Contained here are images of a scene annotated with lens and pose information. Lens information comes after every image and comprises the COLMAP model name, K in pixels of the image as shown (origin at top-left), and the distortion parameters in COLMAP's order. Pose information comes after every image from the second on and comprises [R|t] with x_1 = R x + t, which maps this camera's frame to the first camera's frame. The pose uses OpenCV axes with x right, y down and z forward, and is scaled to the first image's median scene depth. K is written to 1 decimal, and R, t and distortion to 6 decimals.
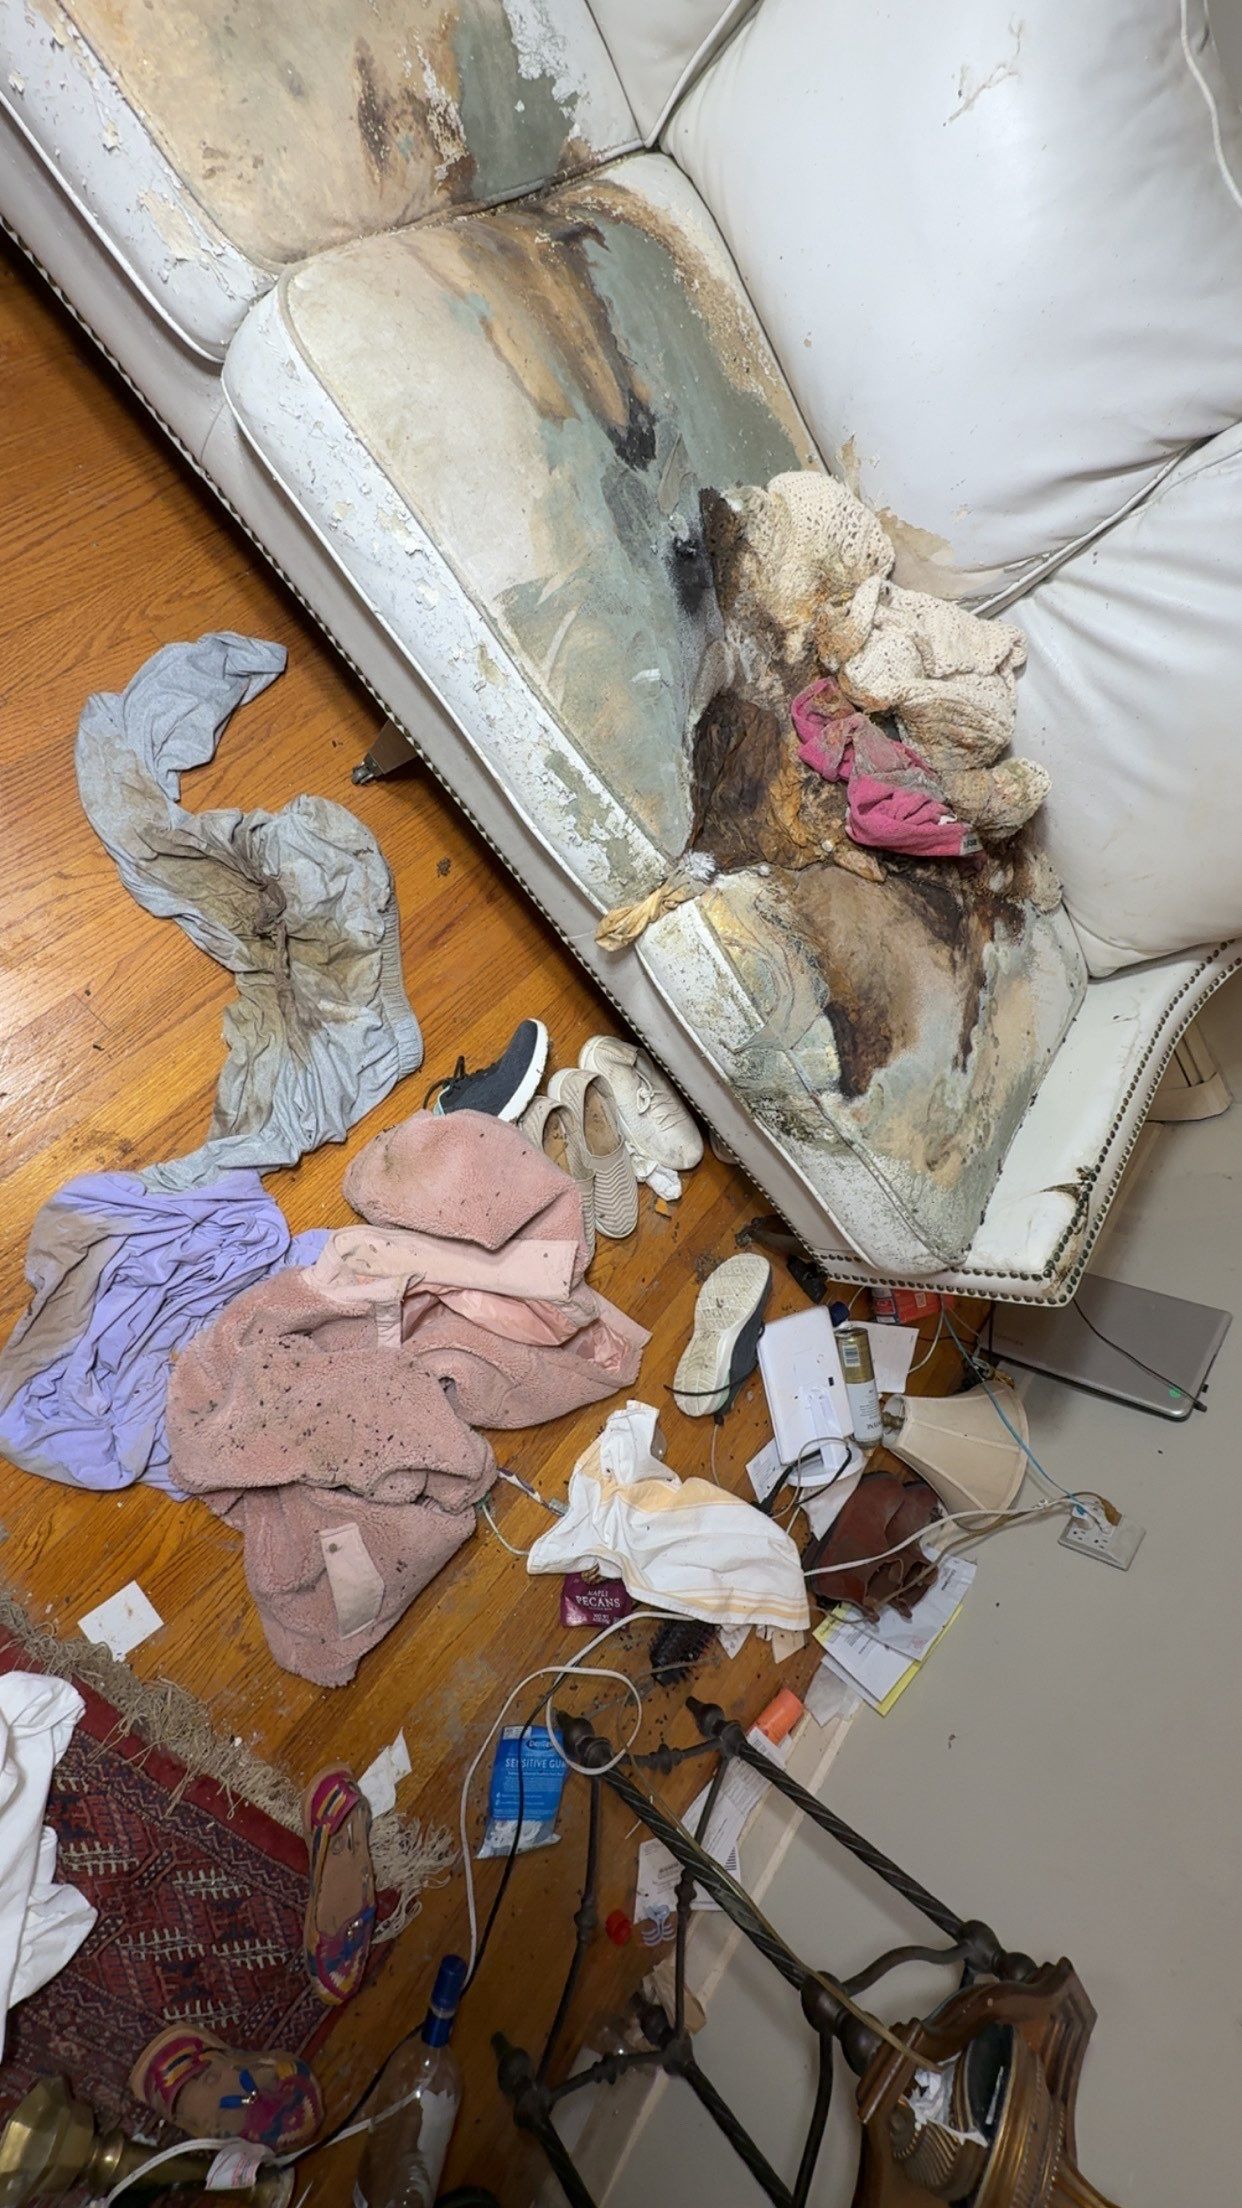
lens RADIAL K [[920.3, 0, 619.4], [0, 920.3, 1105.0], [0, 0, 1]] dist [-0.001207, 0.001024]
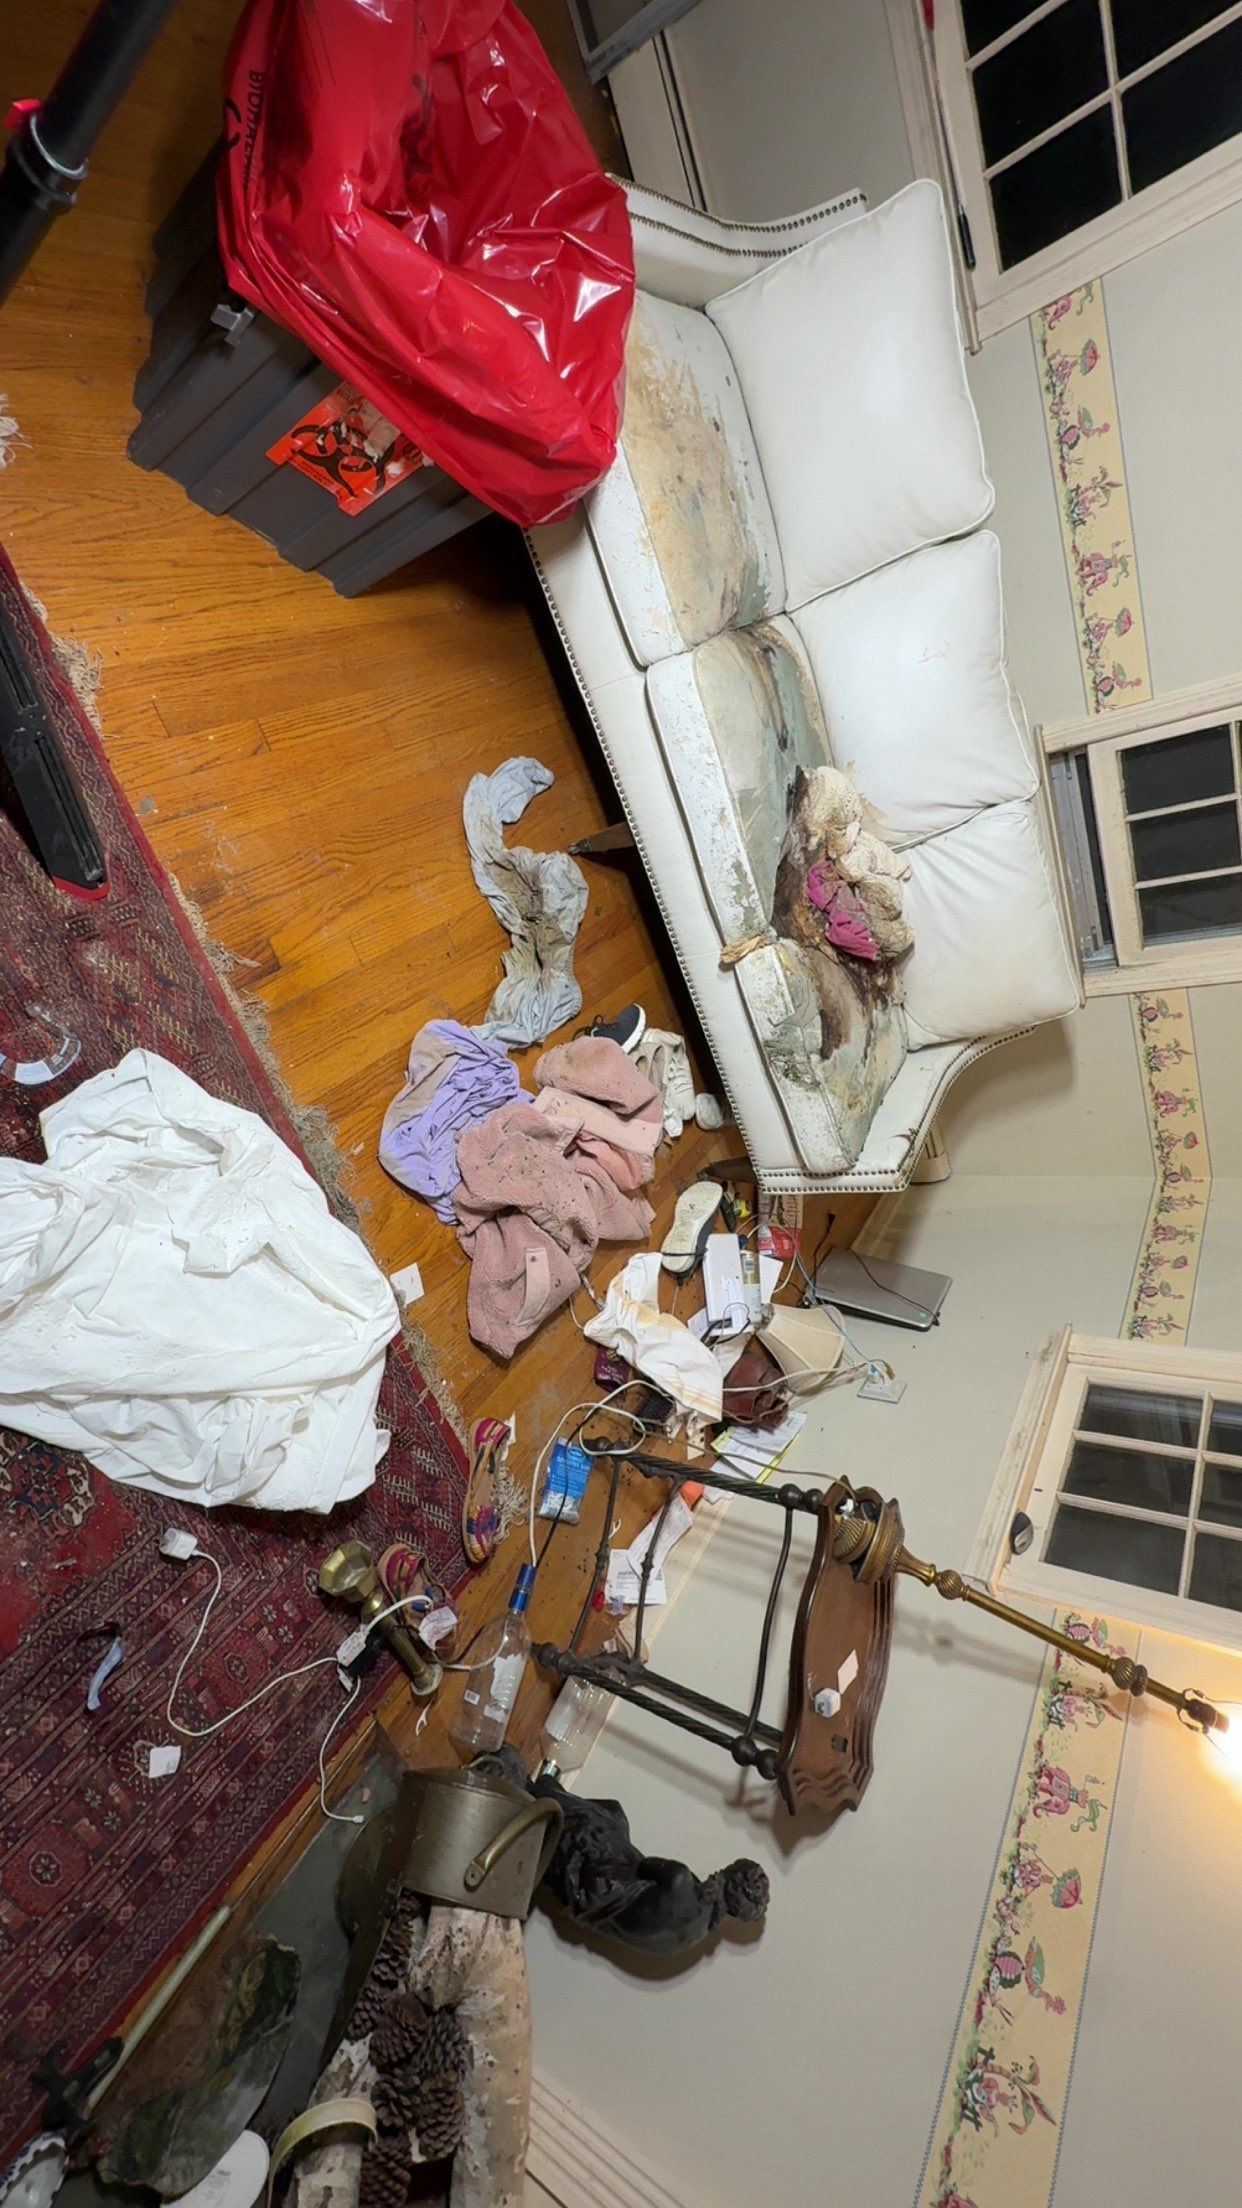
lens RADIAL K [[917.8, 0, 621.0], [0, 917.8, 1104.0], [0, 0, 1]] dist [-0.000193, 0.000243]
pose [[0.947411, 0.169758, 0.271283, -0.646408], [-0.123027, 0.975768, -0.180946, 0.470531], [-0.295426, 0.138055, 0.945338, -0.691547]]
